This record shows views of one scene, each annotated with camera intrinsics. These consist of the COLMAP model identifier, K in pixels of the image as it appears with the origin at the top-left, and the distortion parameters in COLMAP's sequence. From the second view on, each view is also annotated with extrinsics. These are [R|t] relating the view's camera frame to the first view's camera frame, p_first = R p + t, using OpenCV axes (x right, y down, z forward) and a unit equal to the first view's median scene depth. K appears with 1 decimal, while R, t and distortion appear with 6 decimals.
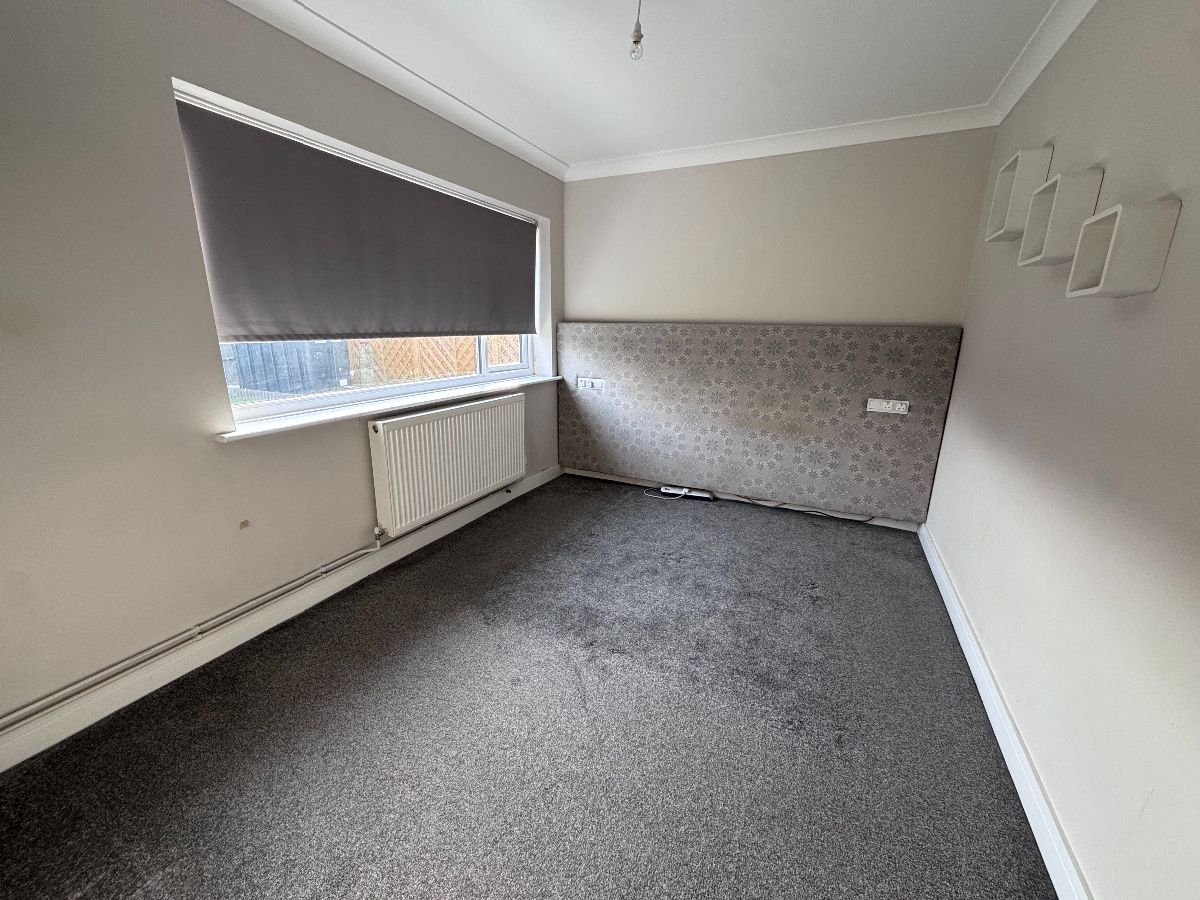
lens RADIAL K [[477.7, 0, 600.0], [0, 477.7, 450.0], [0, 0, 1]] dist [0.000839, 0.000362]
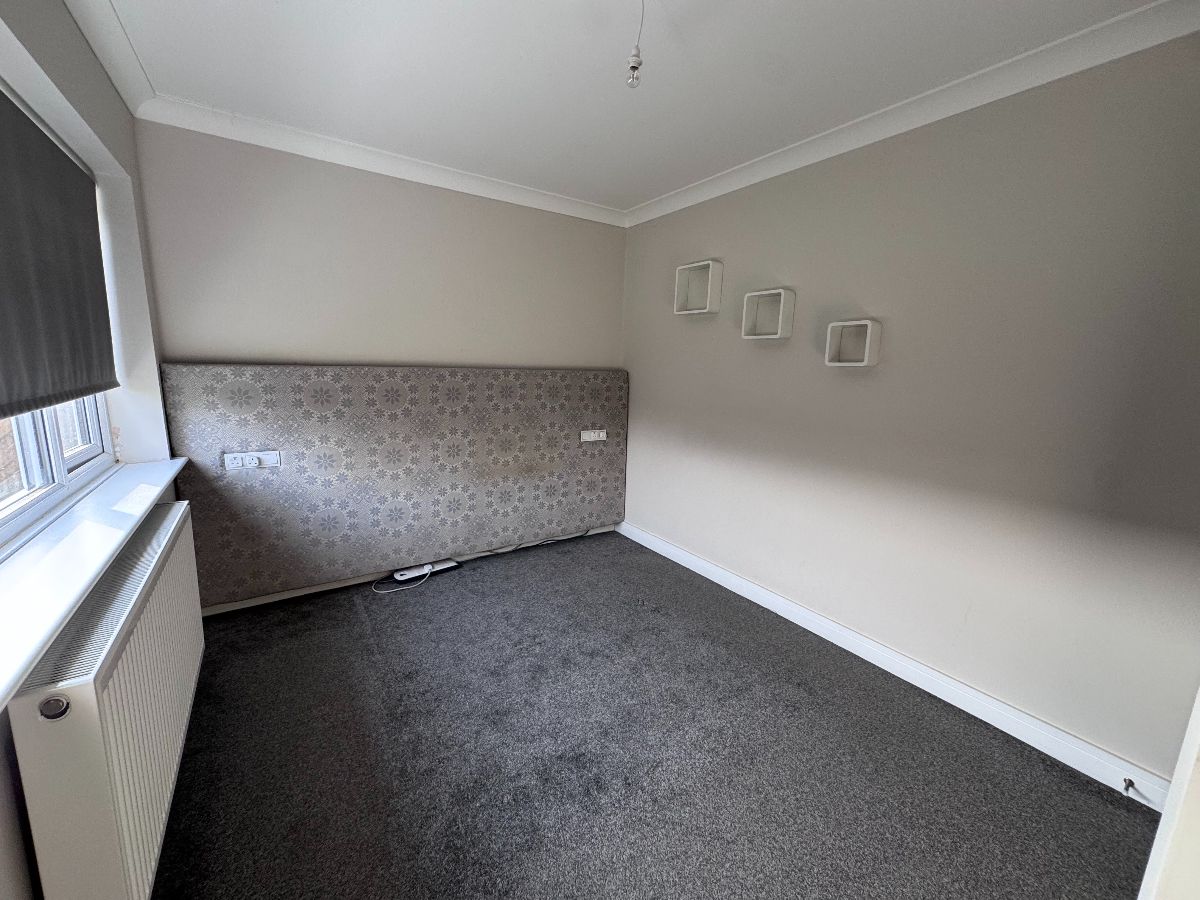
lens RADIAL K [[477.7, 0, 600.0], [0, 477.7, 450.0], [0, 0, 1]] dist [0.000839, 0.000362]
pose [[0.500311, -0.158430, 0.851228, -0.360778], [0.200227, 0.977639, 0.064274, -0.112500], [-0.842376, 0.138282, 0.520846, 0.317874]]
